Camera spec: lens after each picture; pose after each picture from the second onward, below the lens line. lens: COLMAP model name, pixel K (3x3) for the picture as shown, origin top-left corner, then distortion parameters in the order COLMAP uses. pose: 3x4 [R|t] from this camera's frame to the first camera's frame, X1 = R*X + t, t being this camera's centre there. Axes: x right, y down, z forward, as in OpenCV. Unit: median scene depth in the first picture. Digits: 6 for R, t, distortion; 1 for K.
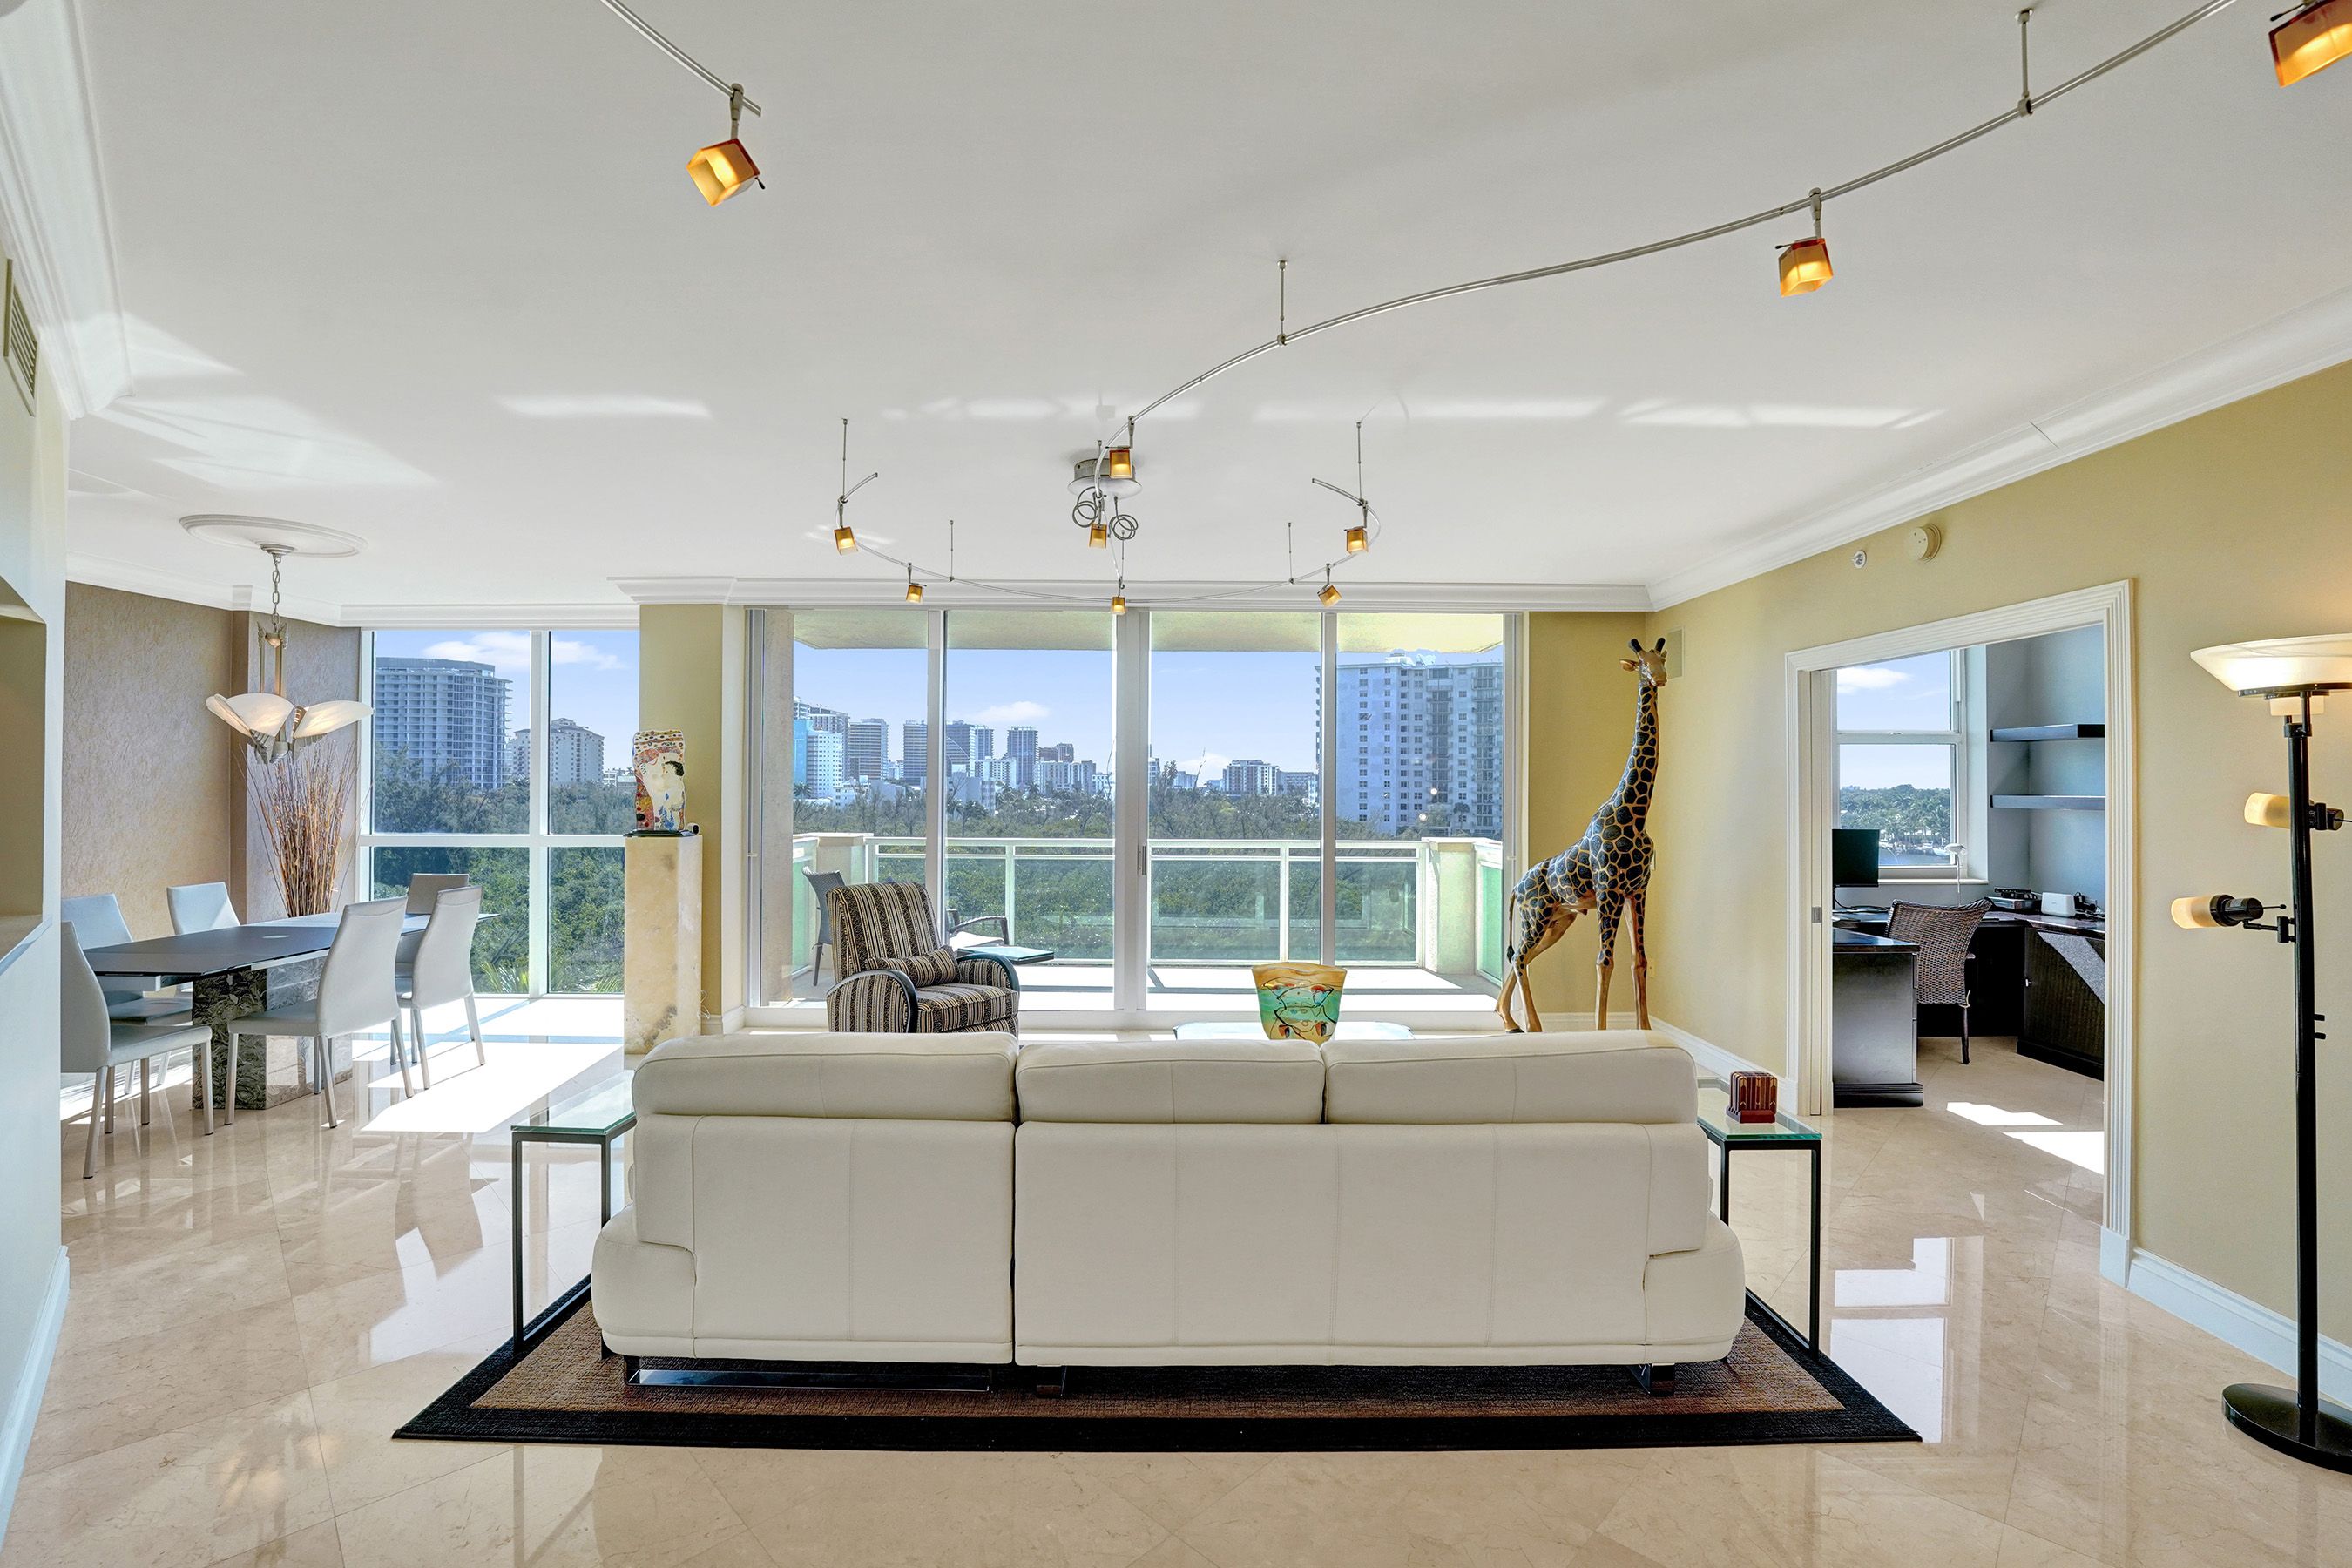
lens RADIAL K [[996.1, 0, 1177.4], [0, 996.1, 775.2], [0, 0, 1]] dist [-0.033125, 0.005413]
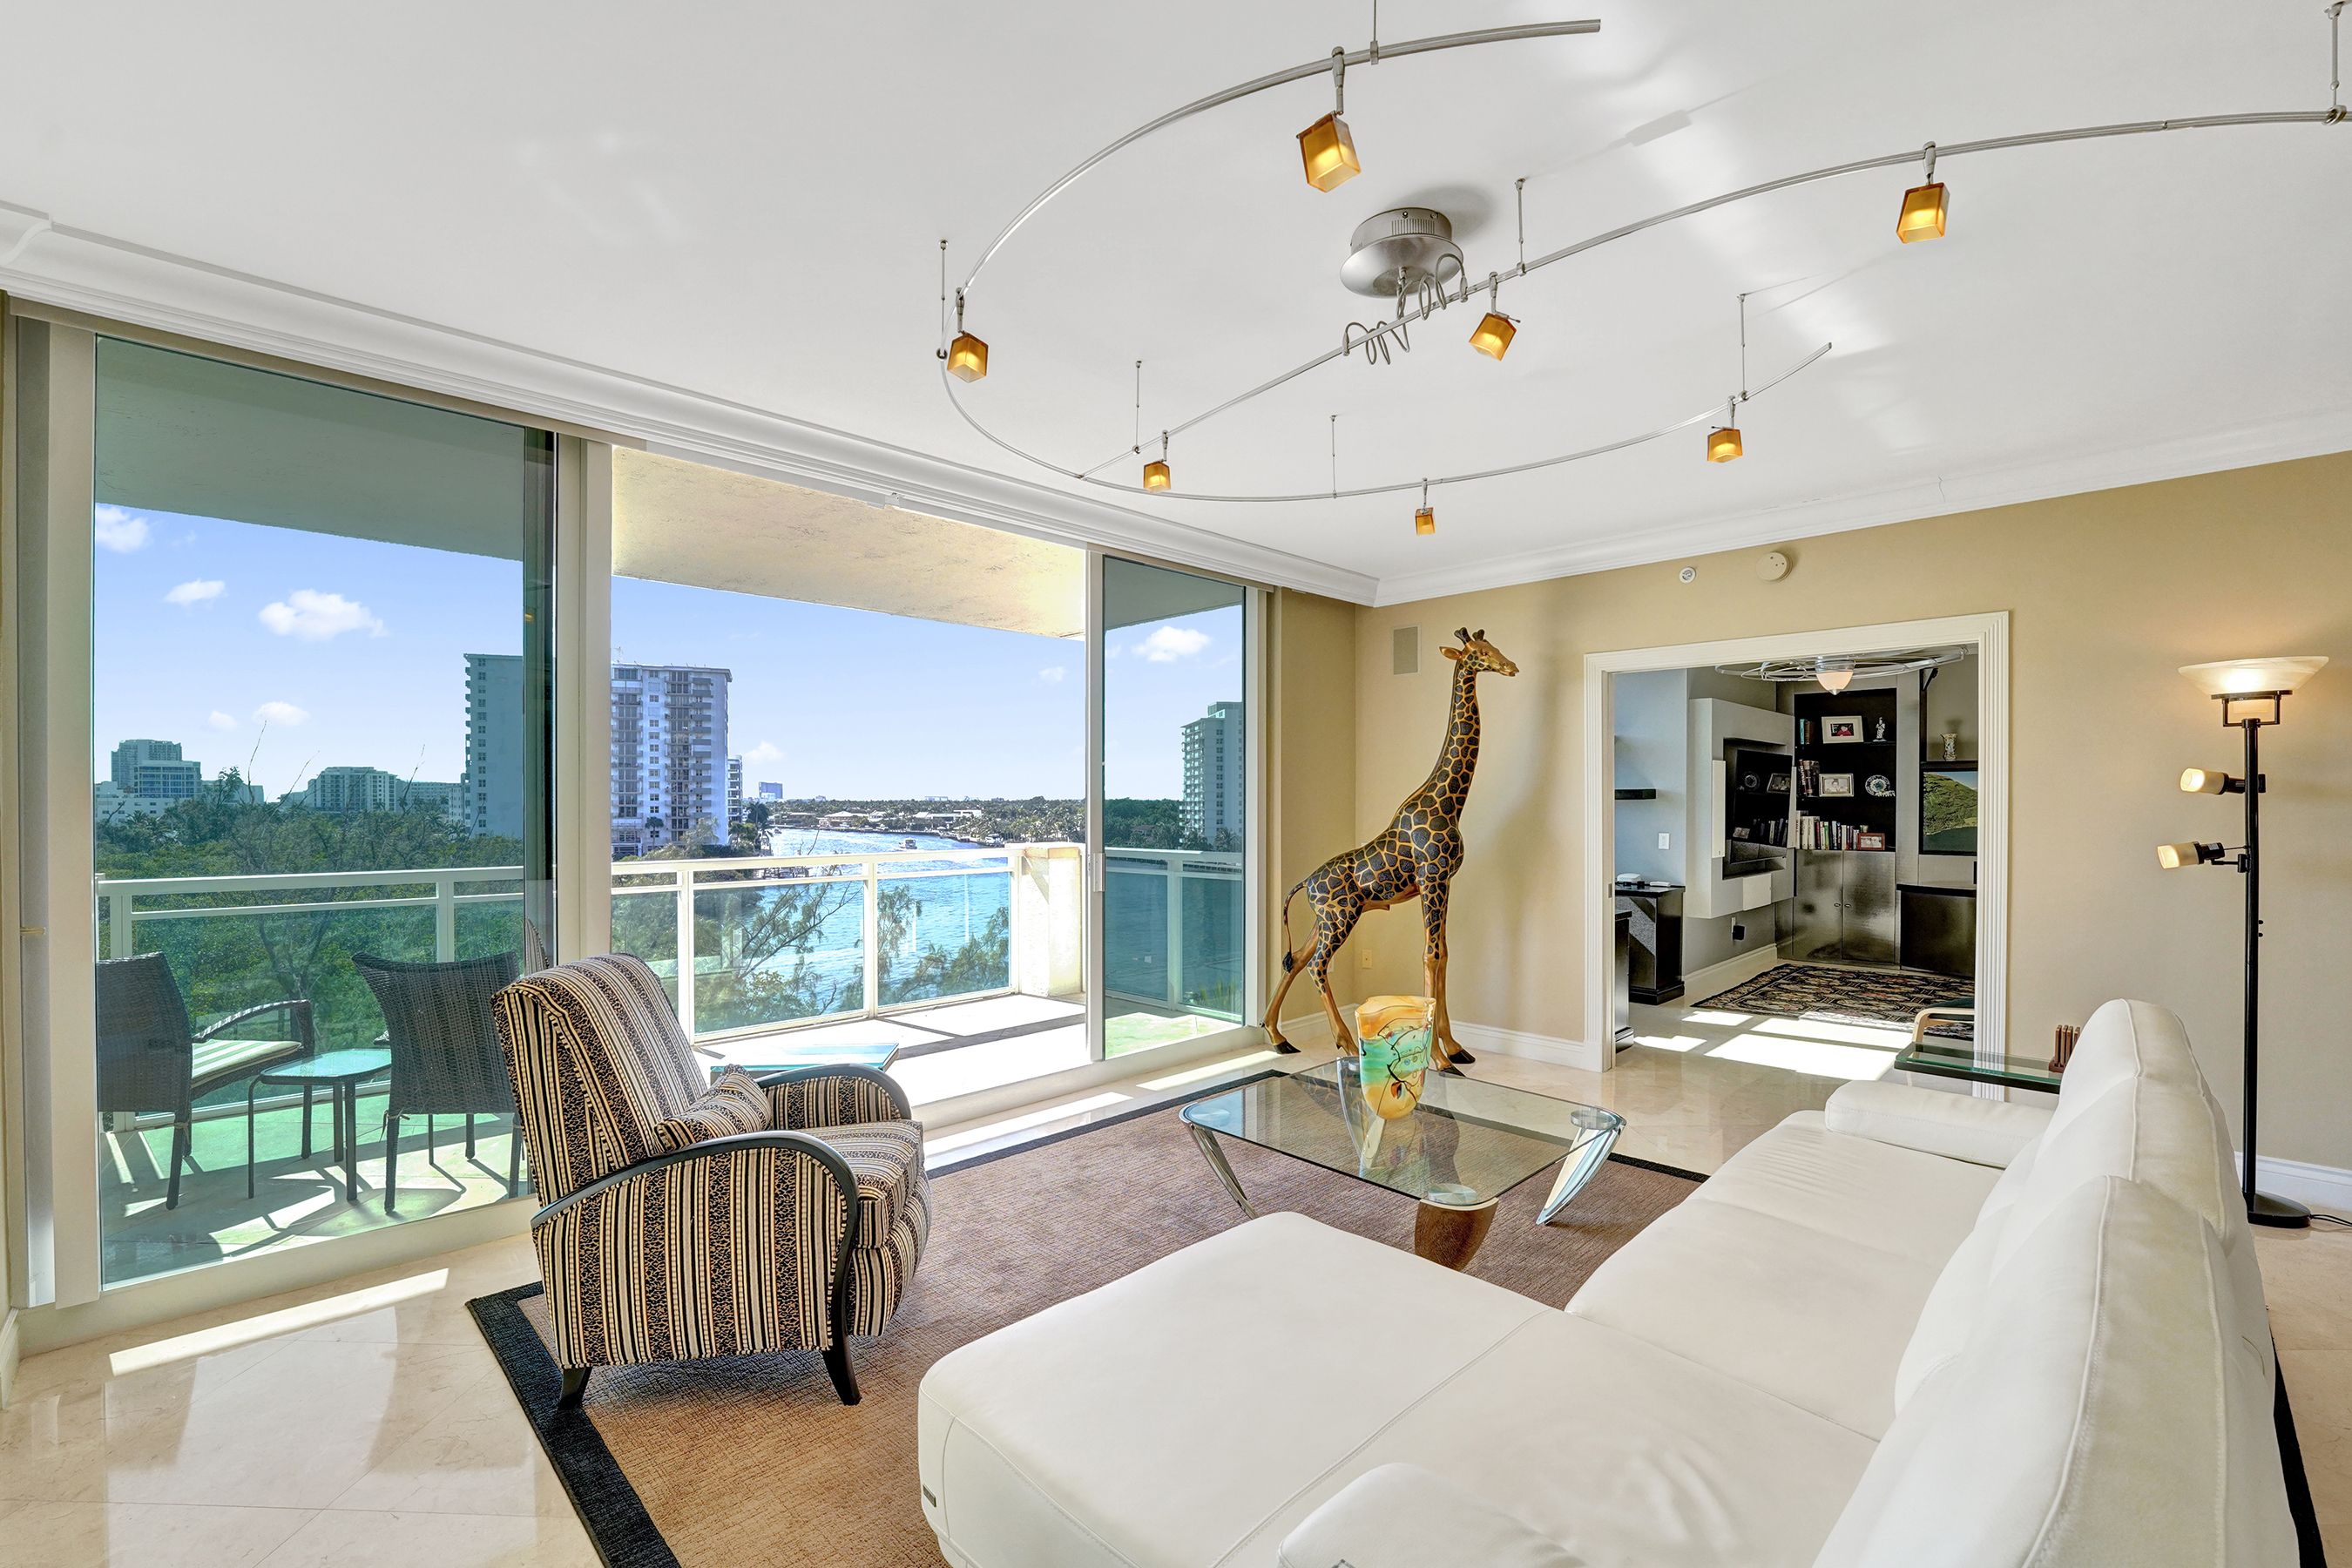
lens RADIAL K [[996.1, 0, 1150.4], [0, 996.1, 810.8], [0, 0, 1]] dist [-0.033125, 0.005413]
pose [[0.721383, -0.012296, 0.692427, -0.391282], [-0.003595, 0.999762, 0.021500, 0.022236], [-0.692527, -0.017999, 0.721167, 0.425482]]
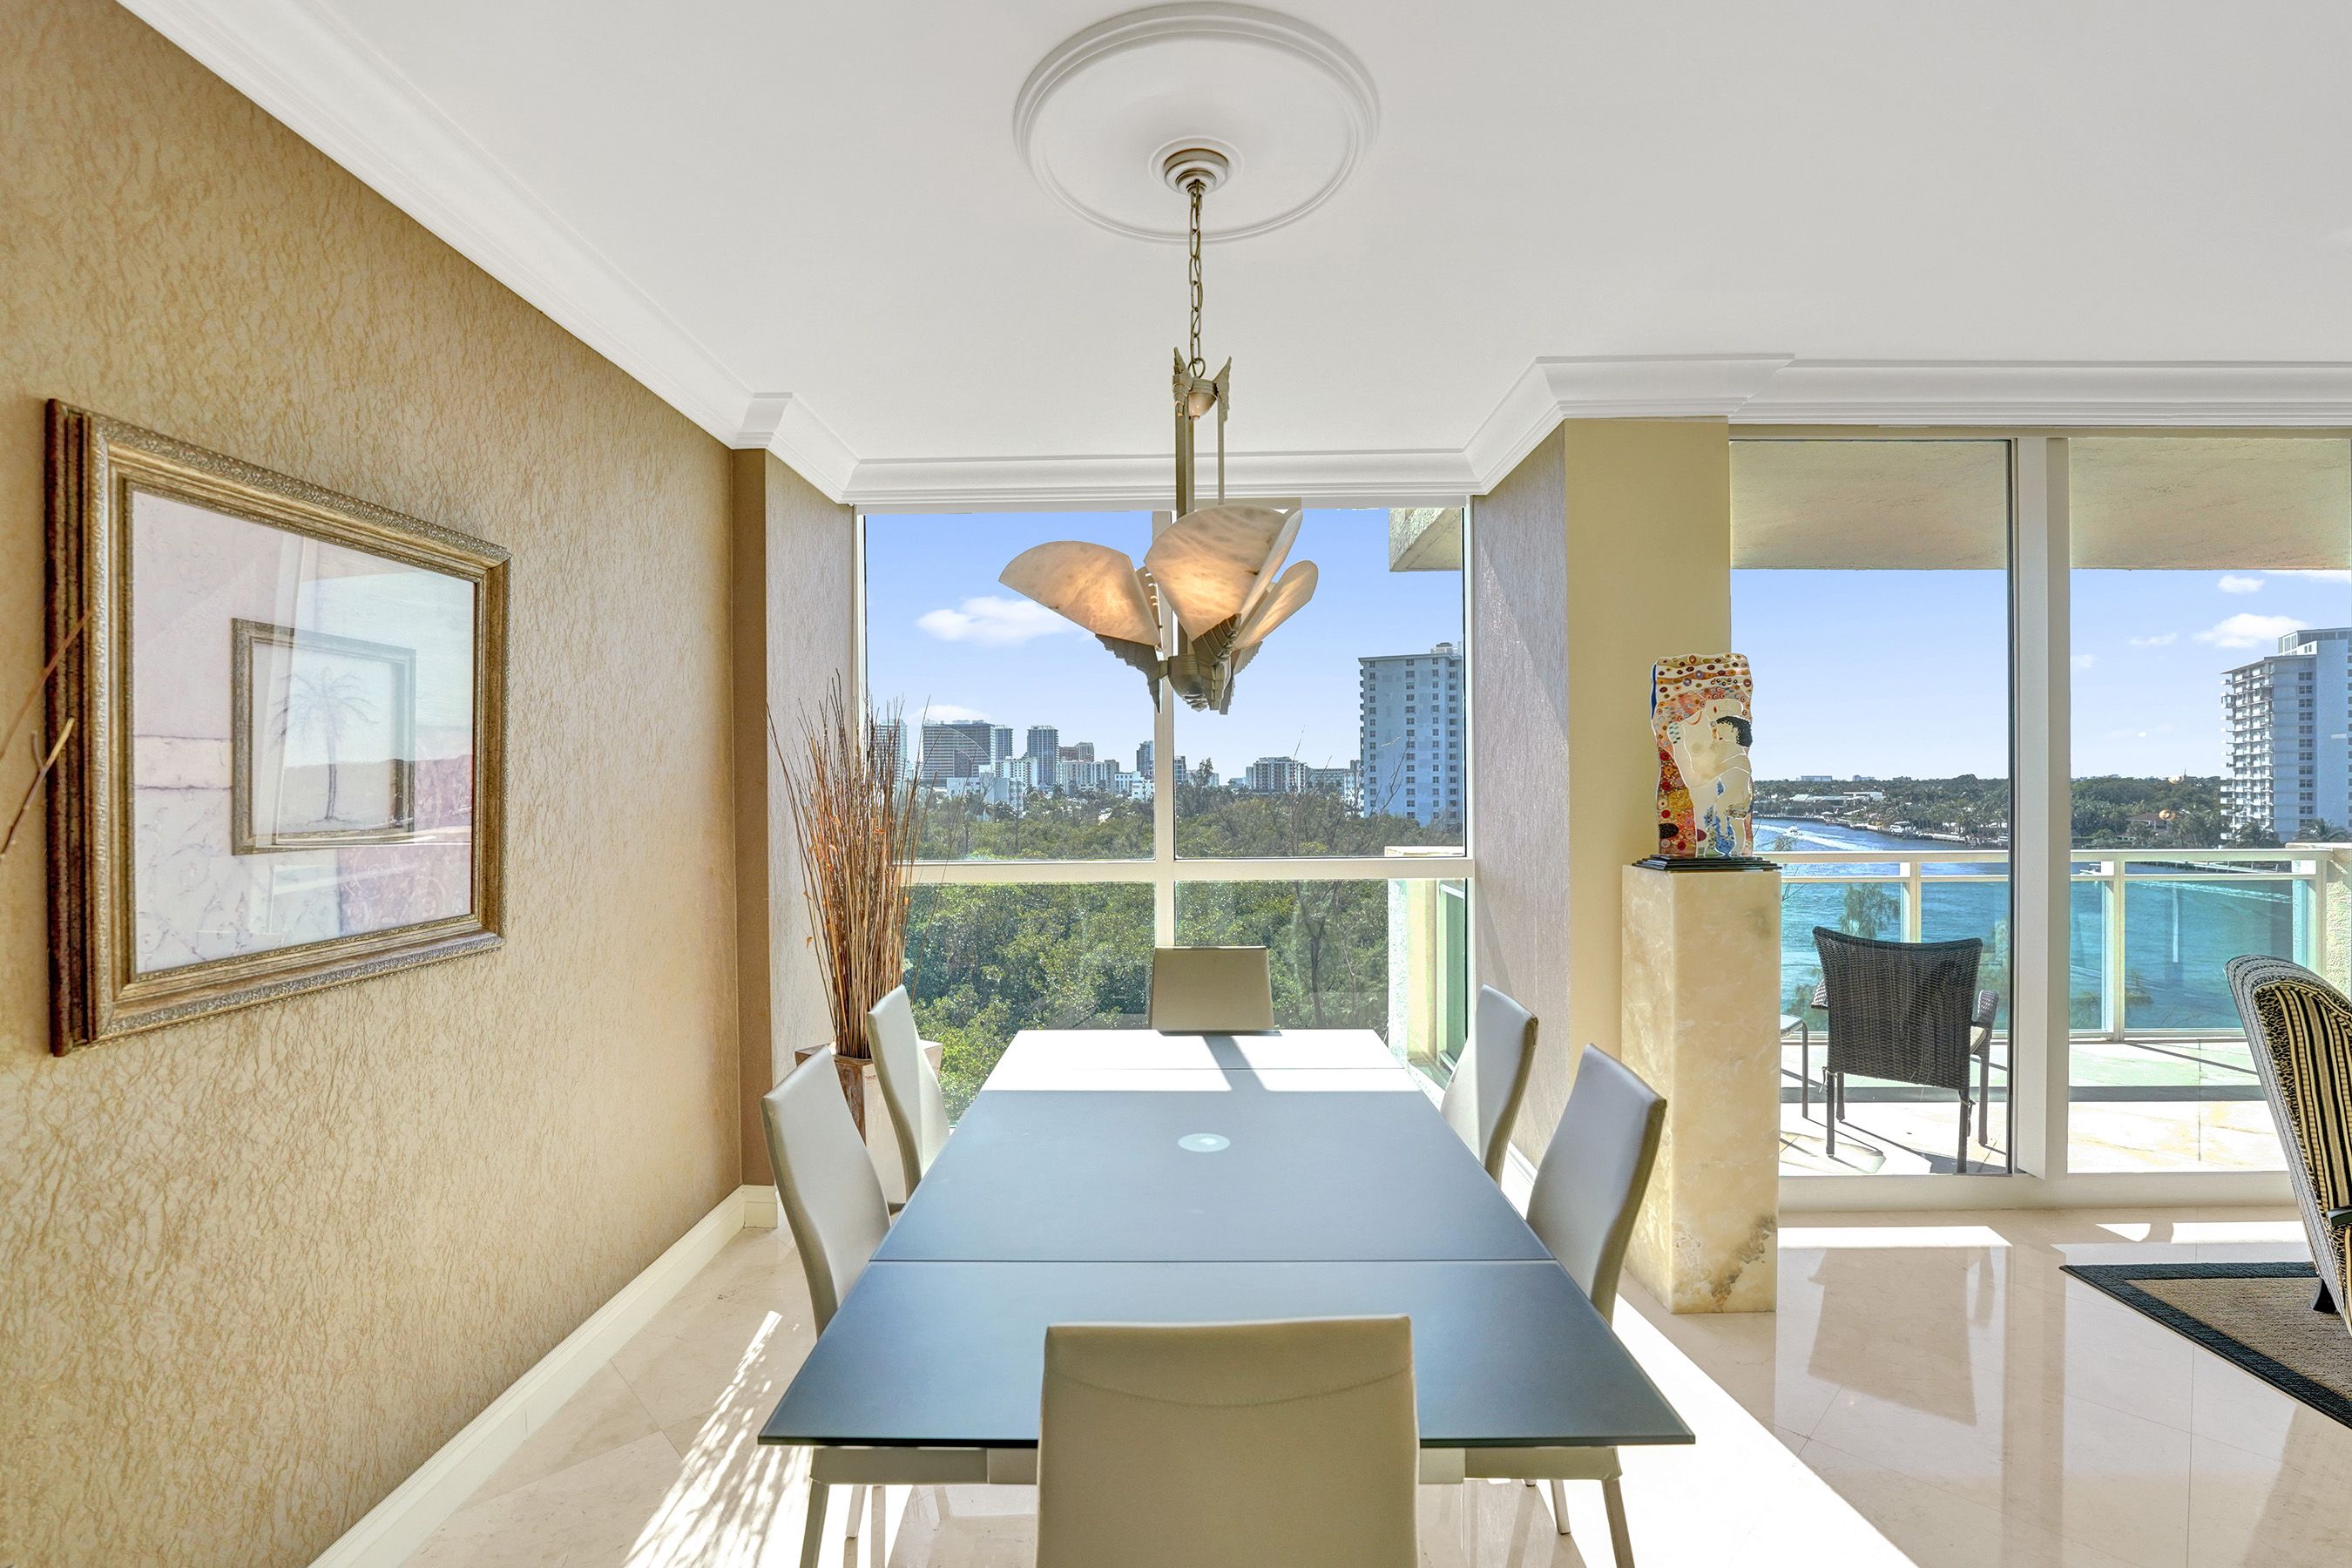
lens RADIAL K [[996.1, 0, 1144.7], [0, 996.1, 797.4], [0, 0, 1]] dist [-0.033125, 0.005413]
pose [[0.998995, -0.010489, -0.043588, -0.735521], [0.011519, 0.999659, 0.023451, 0.010570], [0.043327, -0.023930, 0.998774, 0.465517]]
